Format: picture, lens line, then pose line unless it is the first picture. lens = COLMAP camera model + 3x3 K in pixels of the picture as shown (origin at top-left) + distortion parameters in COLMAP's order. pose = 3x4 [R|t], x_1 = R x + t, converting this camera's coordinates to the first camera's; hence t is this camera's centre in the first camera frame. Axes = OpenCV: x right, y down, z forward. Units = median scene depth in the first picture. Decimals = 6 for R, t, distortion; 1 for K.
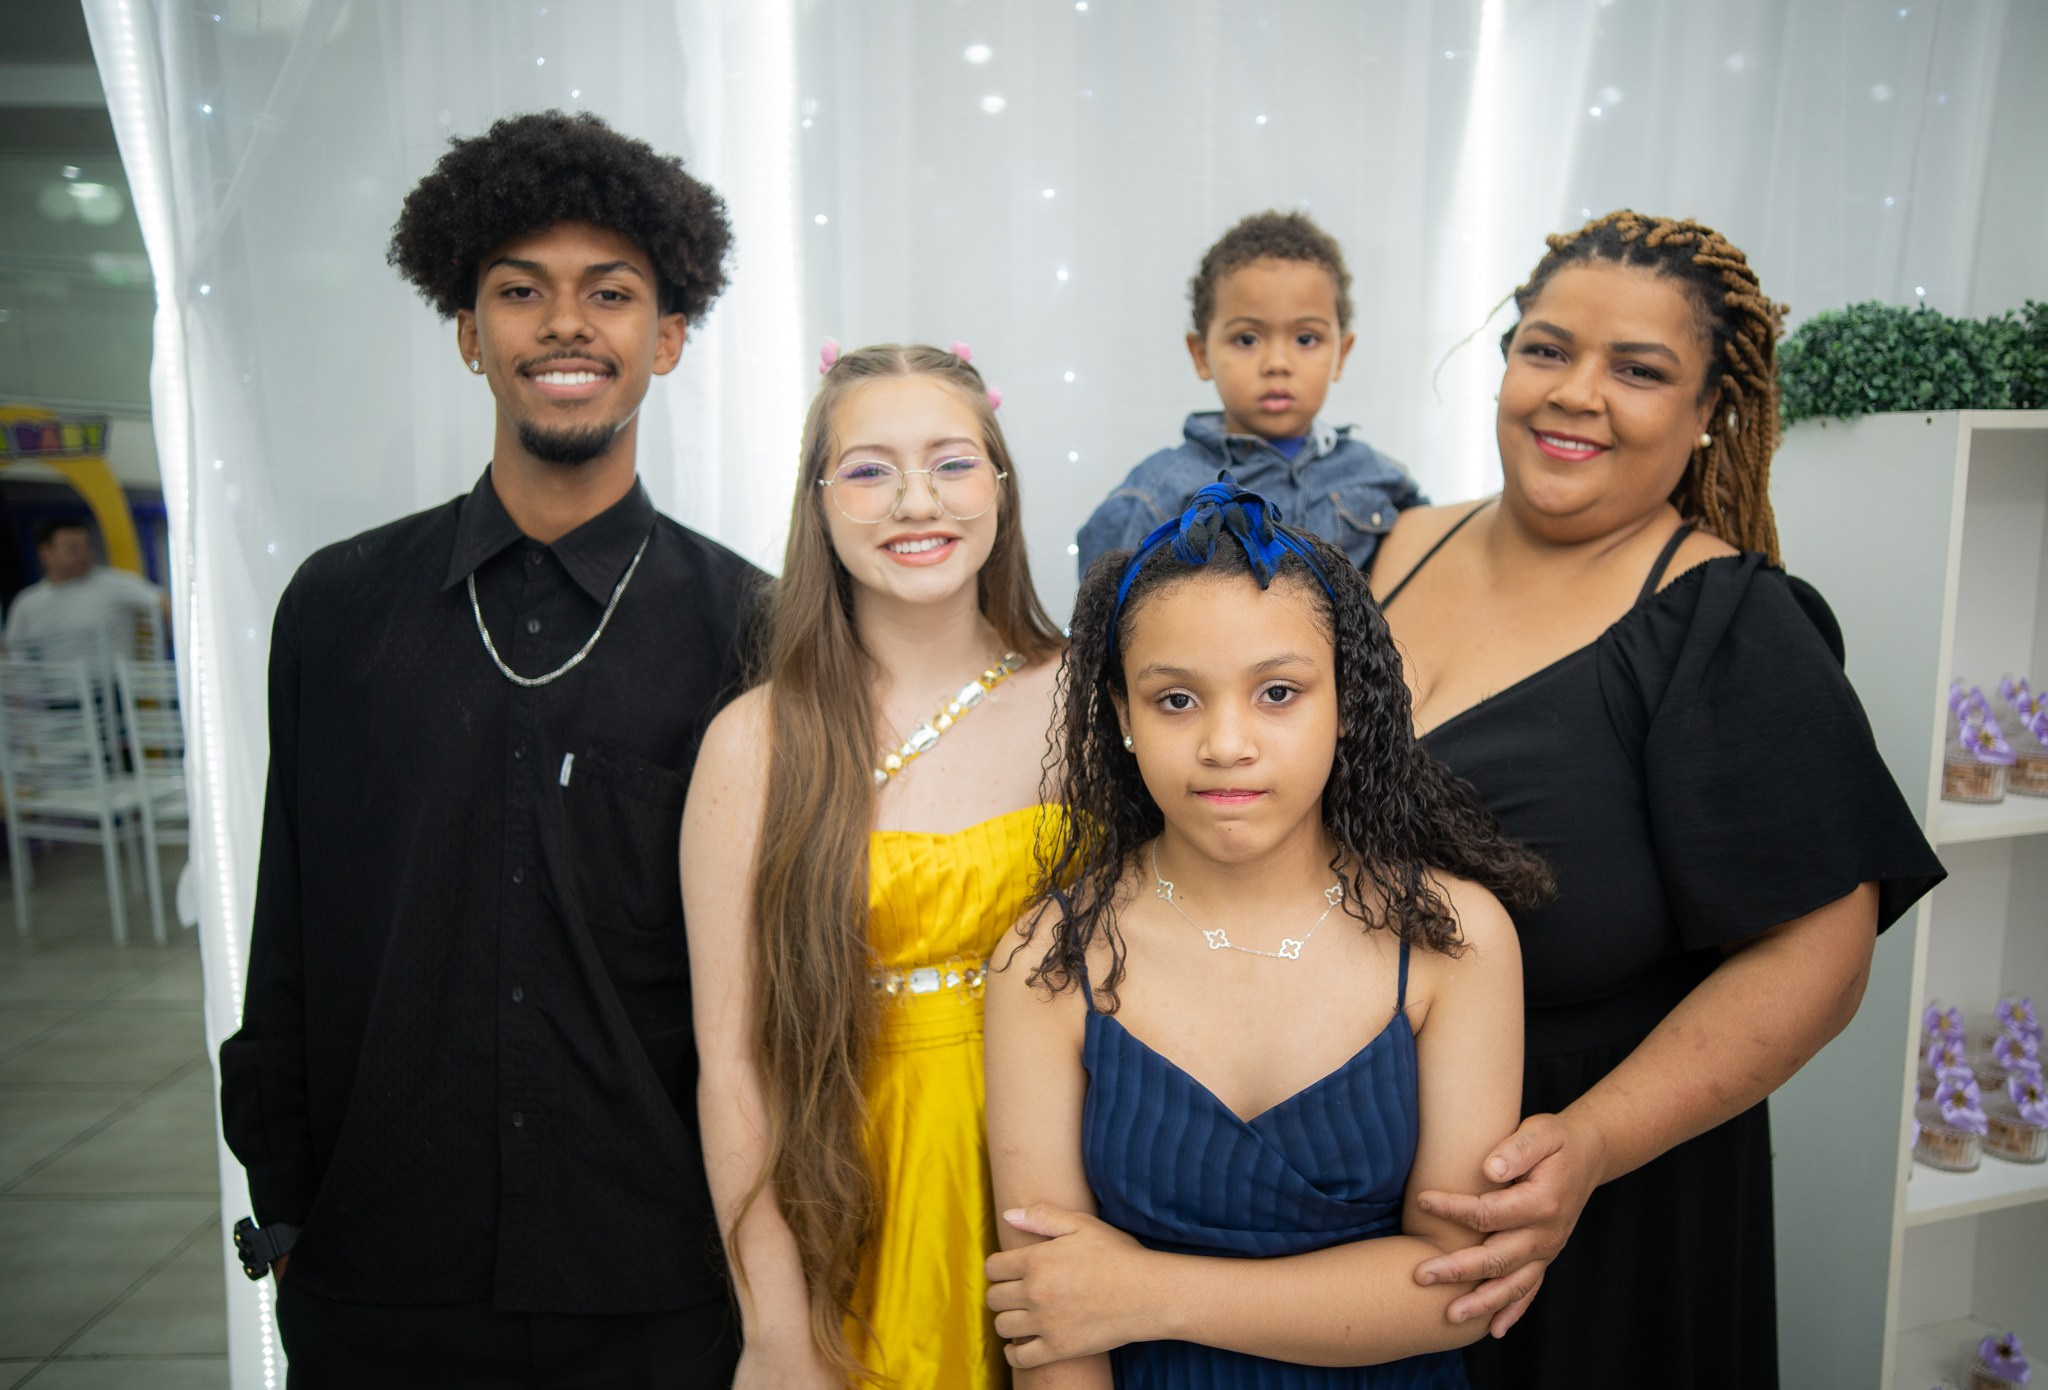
lens RADIAL K [[1455.3, 0, 1054.0], [0, 1455.3, 702.8], [0, 0, 1]] dist [-0.104071, 0.116655]
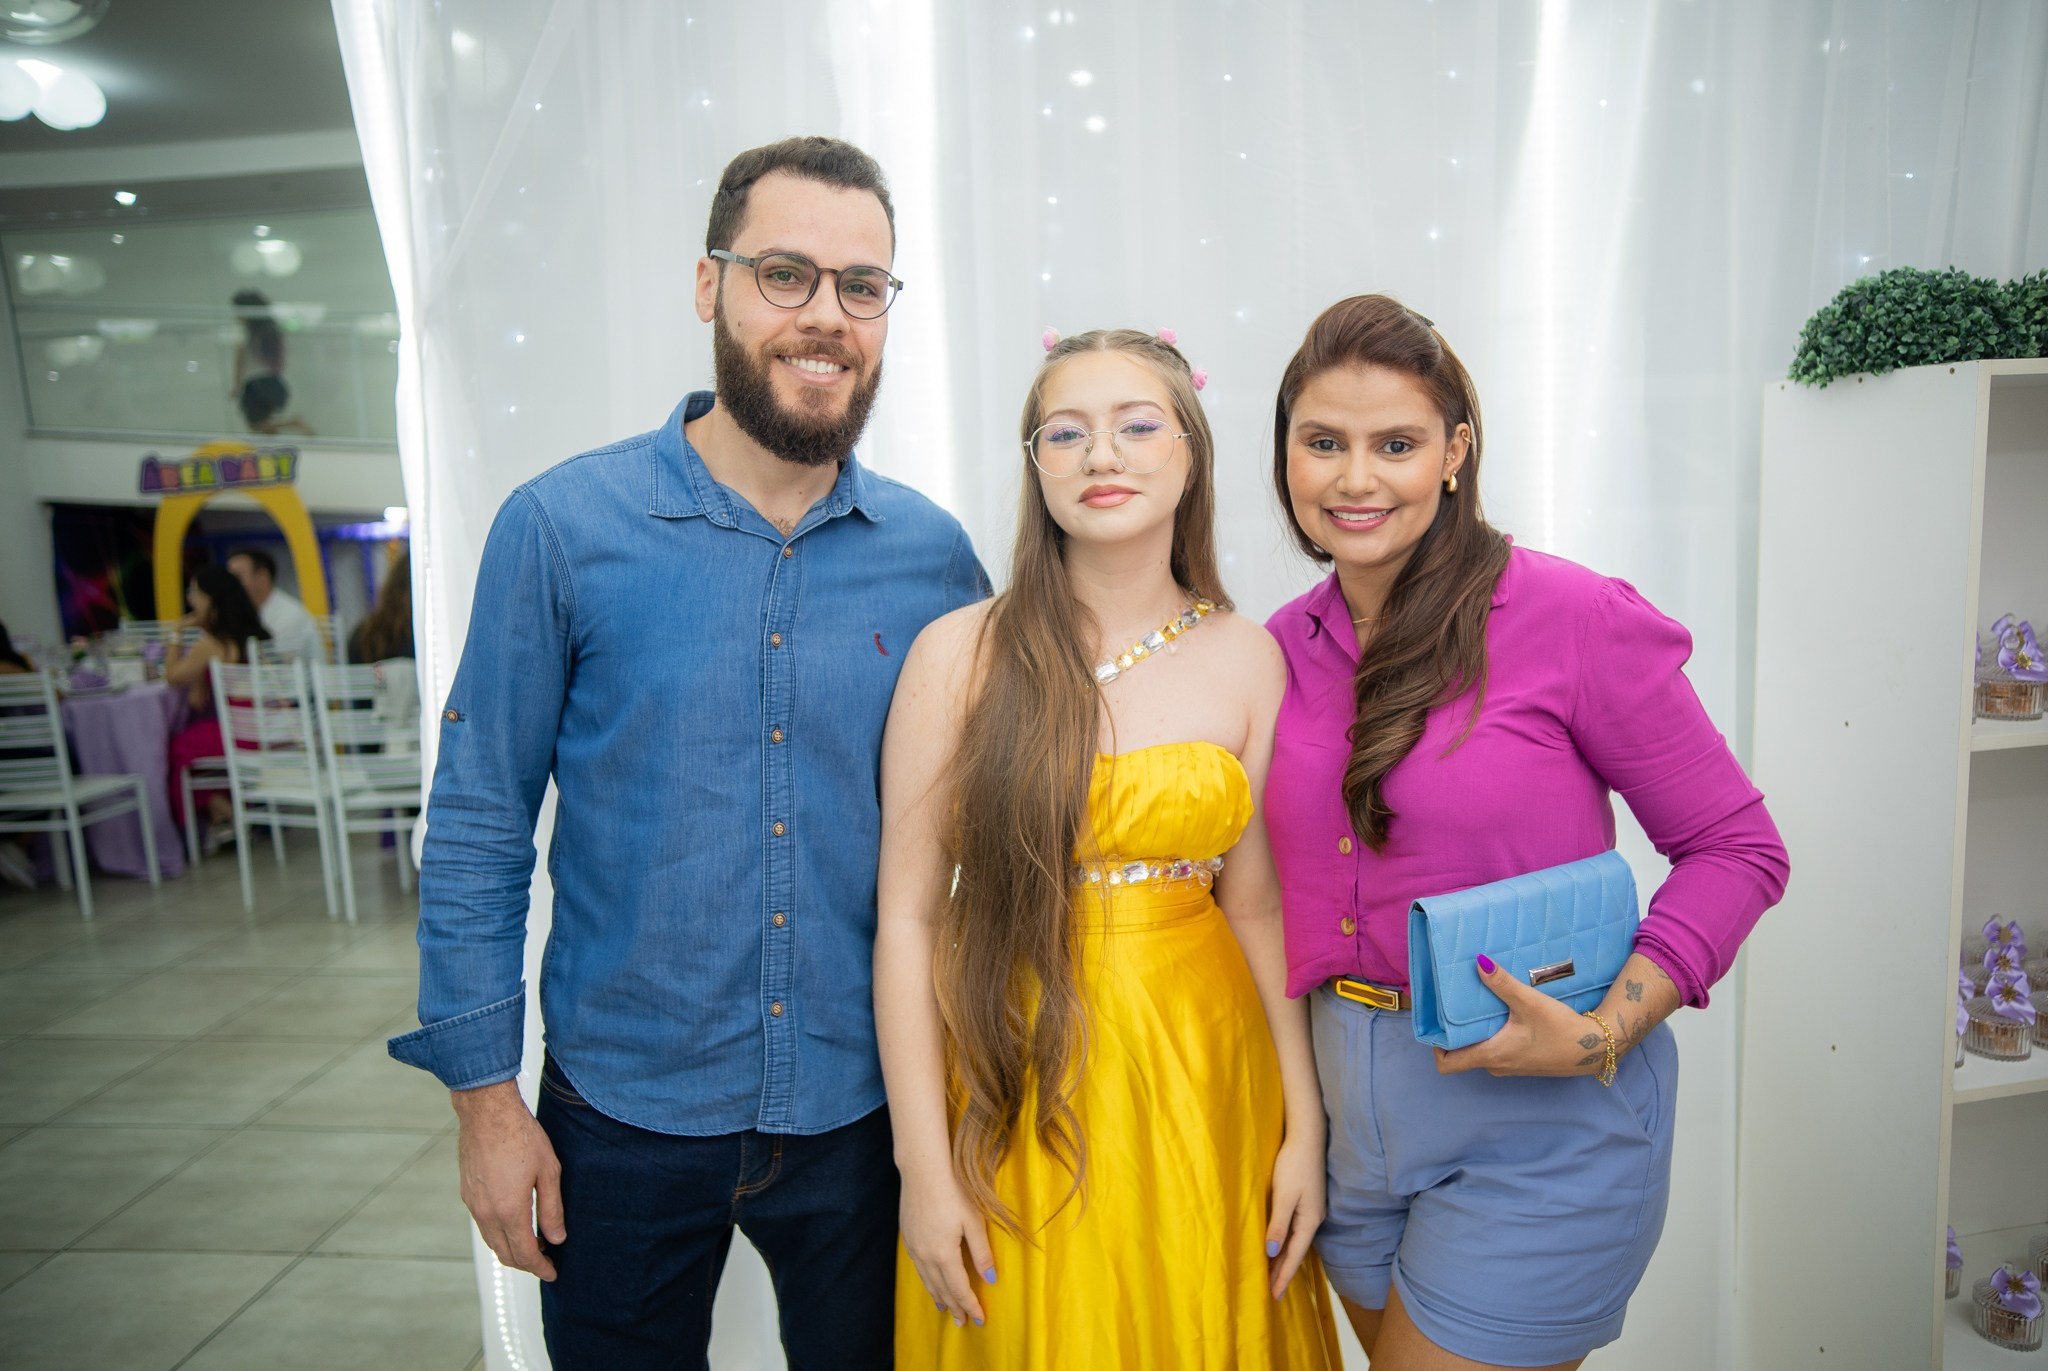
lens RADIAL K [[1429.6, 0, 1041.3], [0, 1429.6, 696.2], [0, 0, 1]] dist [-0.105331, 0.112938]
pose [[0.996021, -0.016122, -0.087653, -0.005699], [0.015364, 0.999839, -0.009321, 0.052513], [0.087789, 0.007937, 0.996107, -0.142094]]
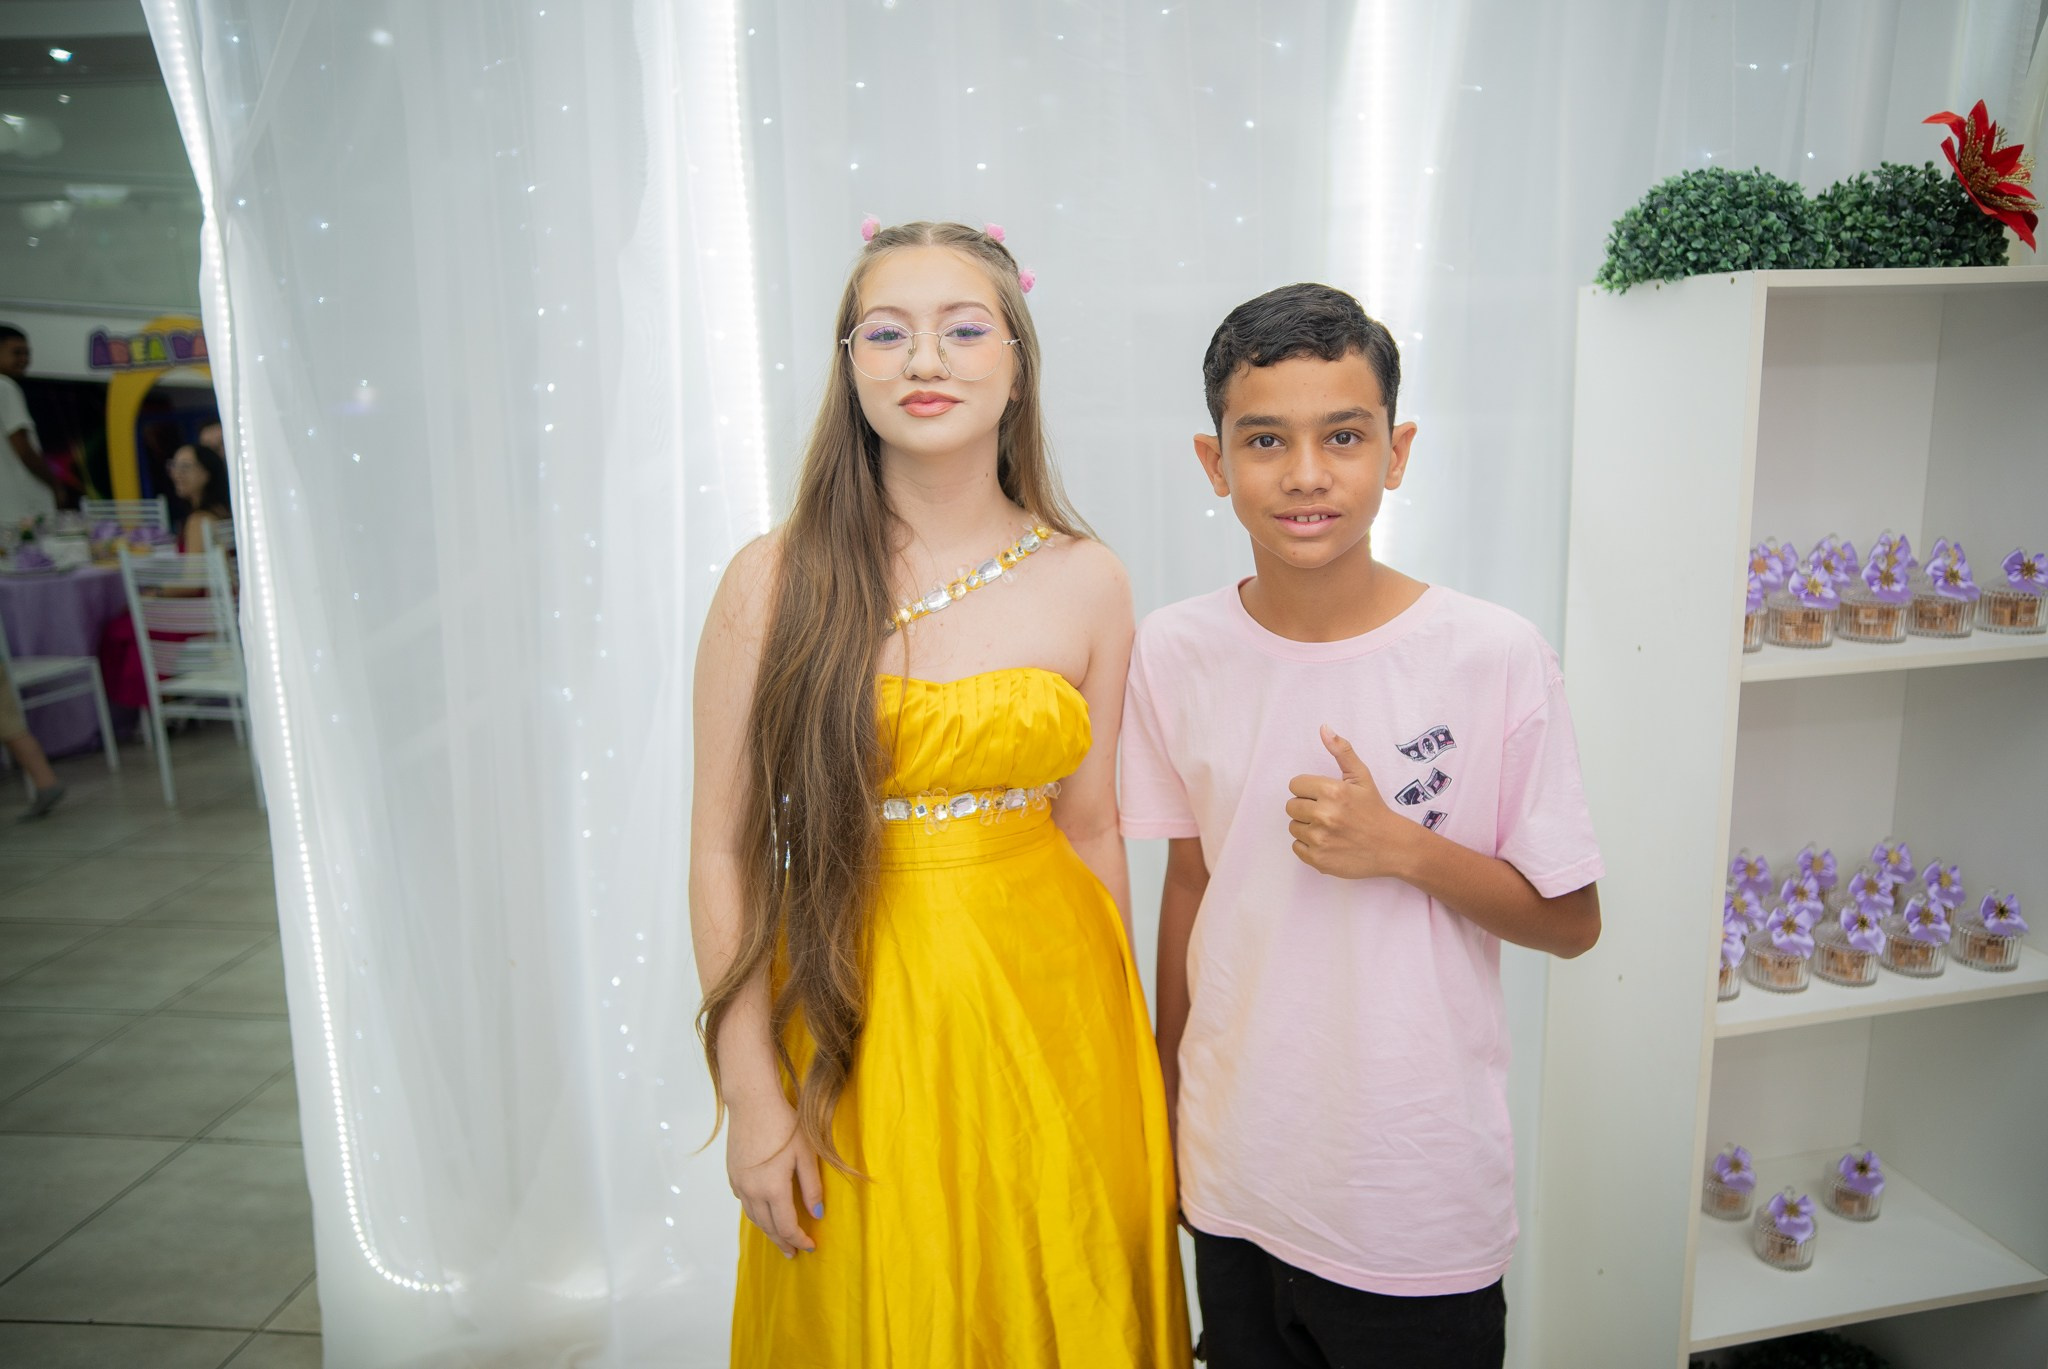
lens RADIAL K [[1444.4, 0, 1038.6], [0, 1444.4, 686.1], [0, 0, 1]] dist [-0.104379, 0.112546]
pose [[0.995281, 0.003722, -0.096964, 0.188824], [0.002420, 0.998001, 0.063157, 0.032339], [0.097005, -0.063094, 0.993282, -0.104590]]
